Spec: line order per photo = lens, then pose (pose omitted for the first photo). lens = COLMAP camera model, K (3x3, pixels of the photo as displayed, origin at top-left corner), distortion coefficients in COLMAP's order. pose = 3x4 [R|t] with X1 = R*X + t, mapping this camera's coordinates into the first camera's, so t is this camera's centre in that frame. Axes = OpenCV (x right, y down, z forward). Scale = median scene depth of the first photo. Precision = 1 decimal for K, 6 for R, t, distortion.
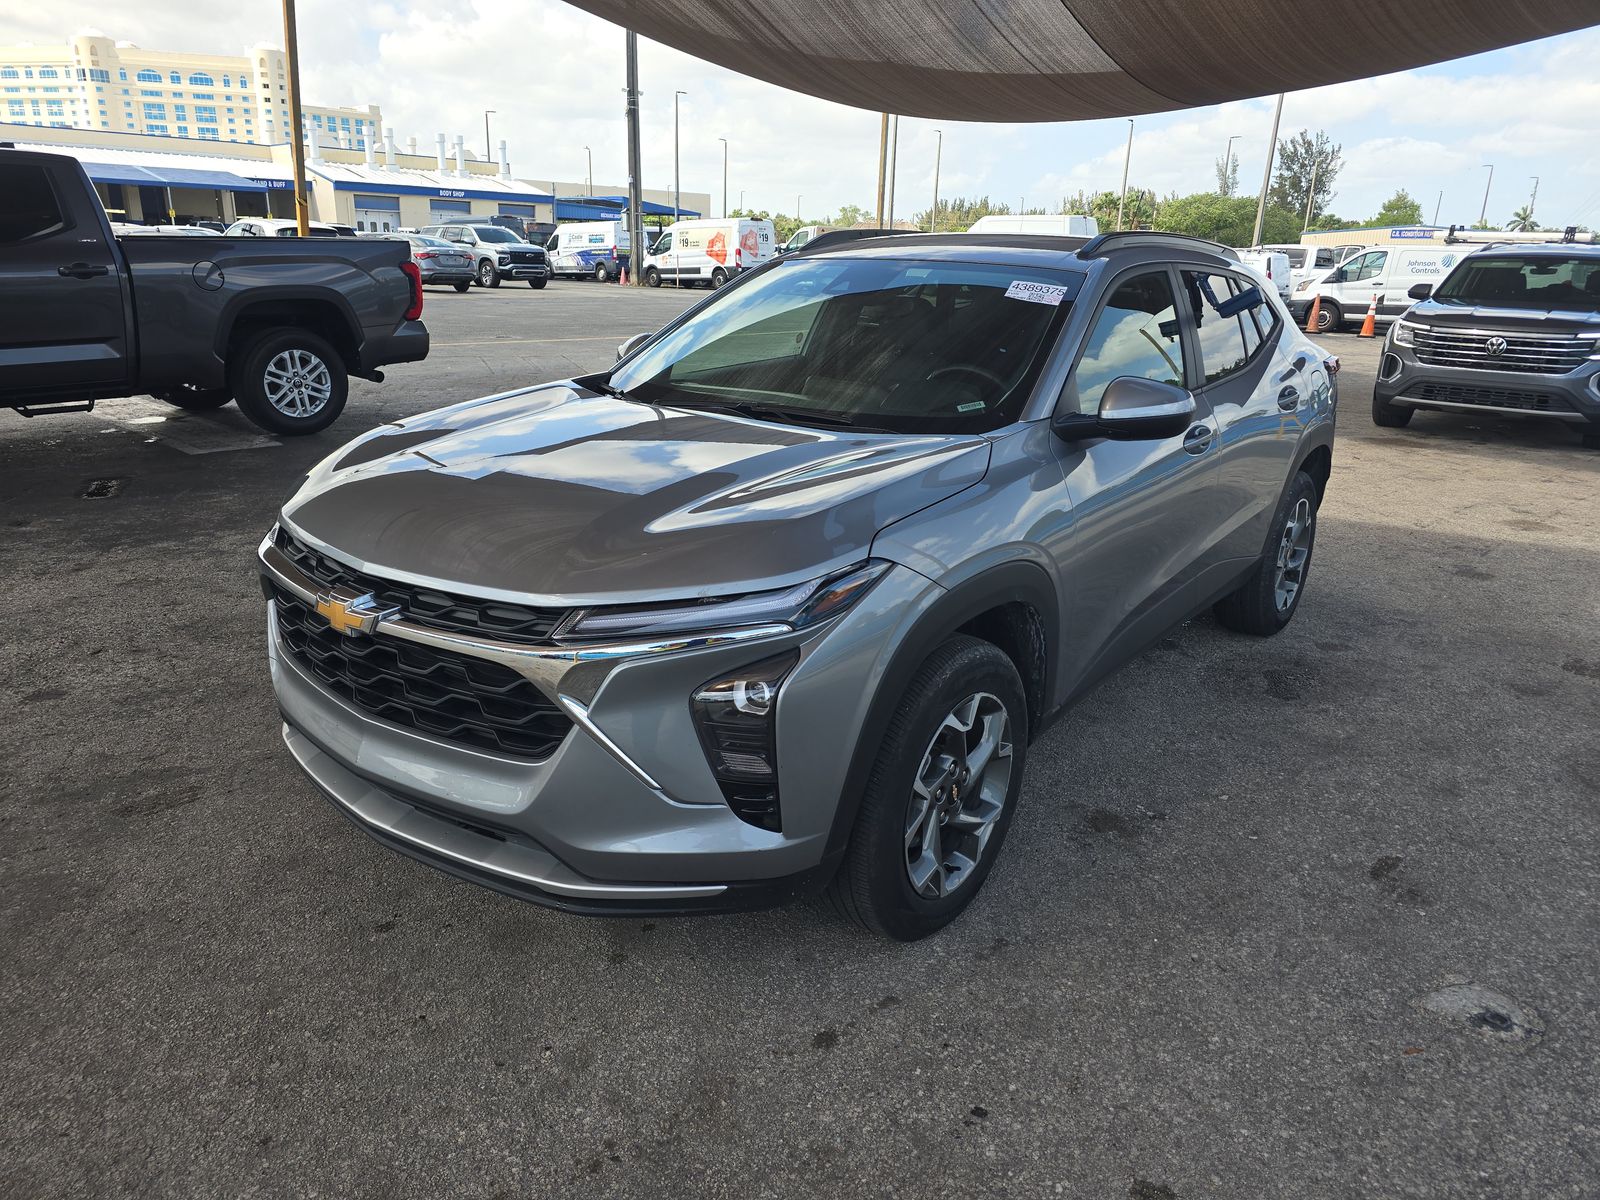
lens RADIAL K [[1202.8, 0, 796.0], [0, 1202.8, 594.6], [0, 0, 1]] dist [0.068204, -0.083248]
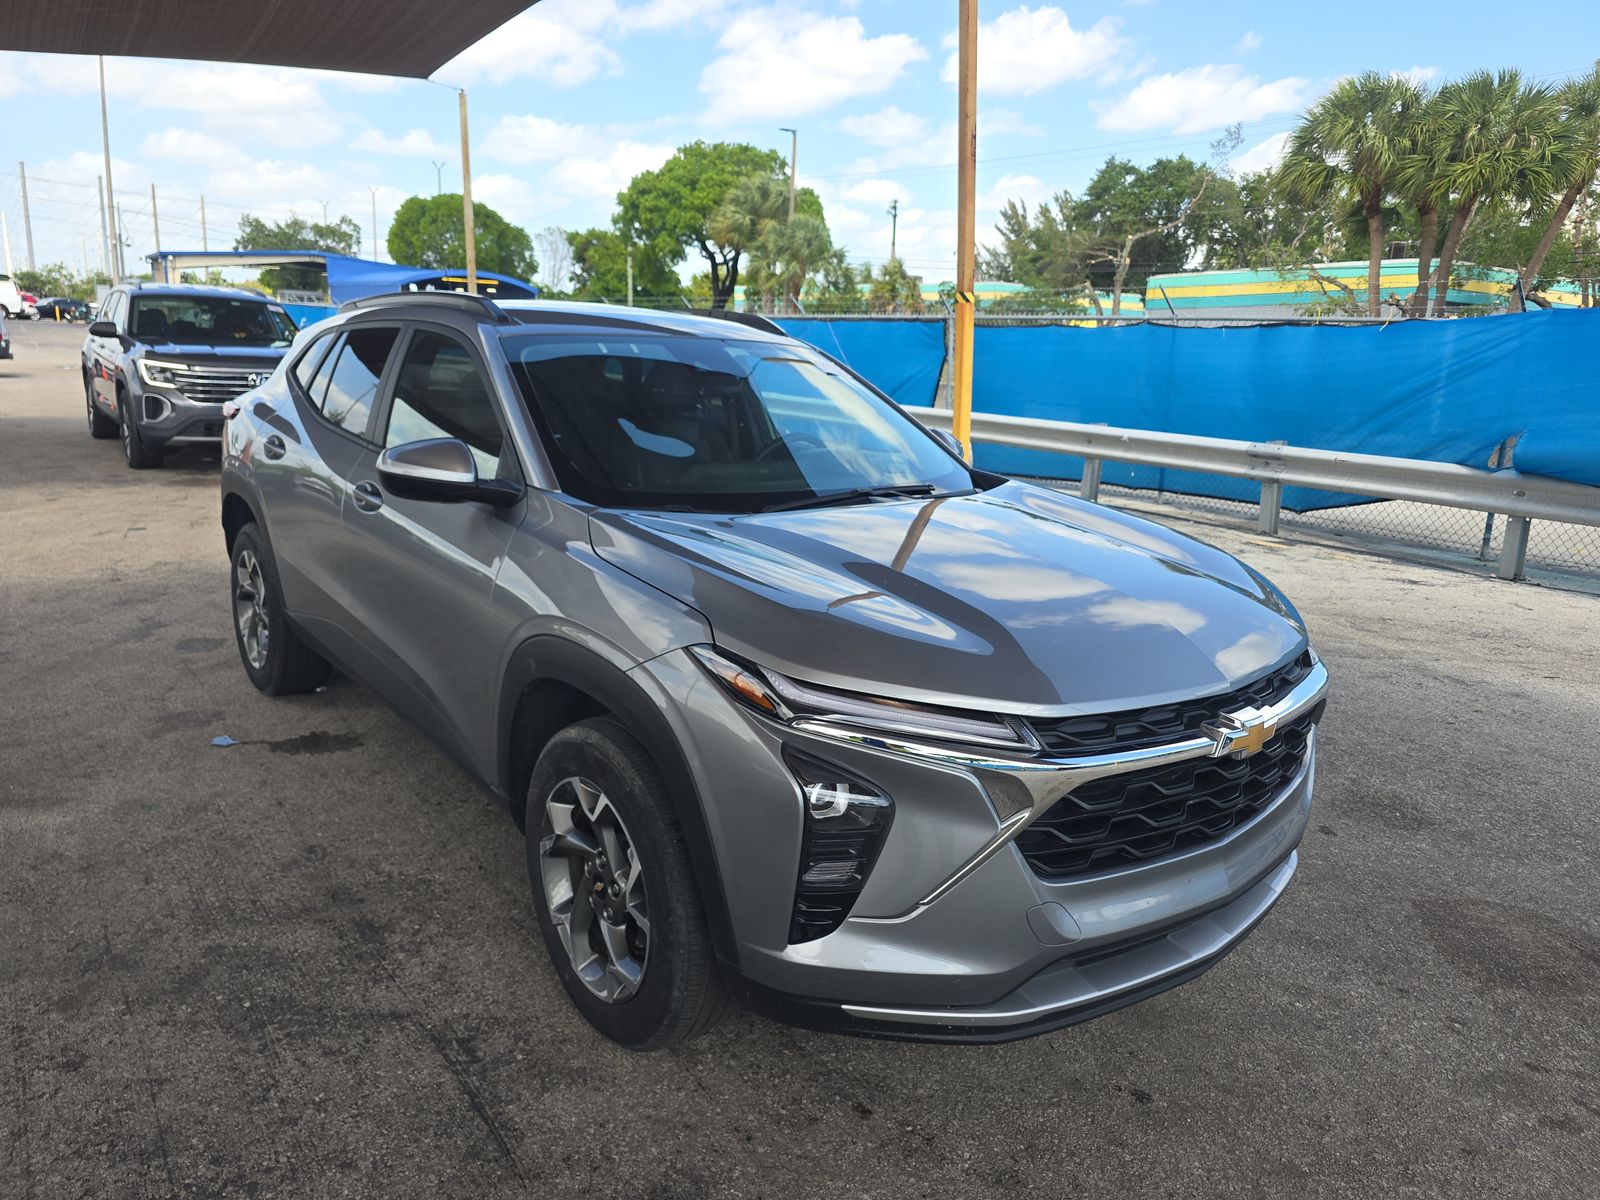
lens RADIAL K [[1202.8, 0, 796.0], [0, 1202.8, 594.6], [0, 0, 1]] dist [0.068204, -0.083248]
pose [[0.092951, -0.227654, 0.969296, -1.151334], [0.231597, 0.951752, 0.201324, -0.319602], [-0.968361, 0.205773, 0.141191, 1.046186]]
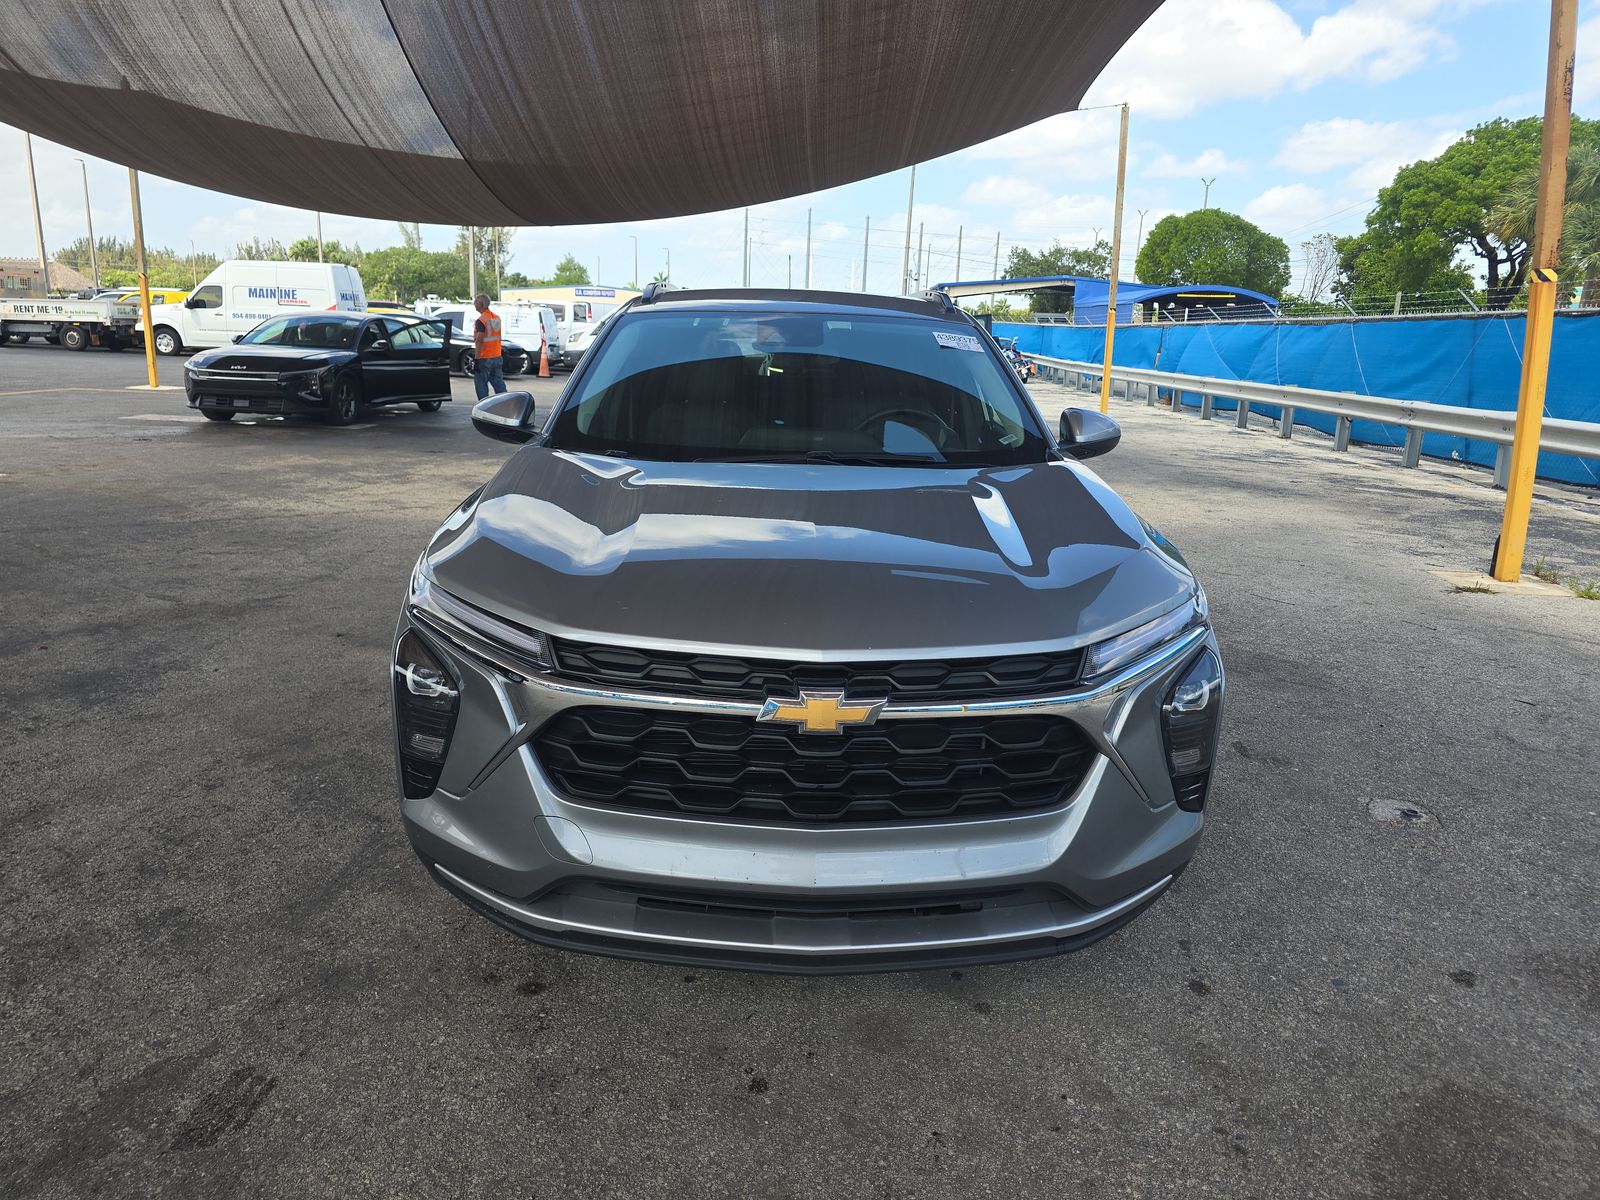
lens RADIAL K [[1204.8, 0, 800.5], [0, 1204.8, 605.5], [0, 0, 1]] dist [0.026420, -0.002092]
pose [[0.726612, -0.155259, 0.669275, -0.830888], [0.176796, 0.983581, 0.036230, -0.080813], [-0.663911, 0.092000, 0.742131, 0.324848]]
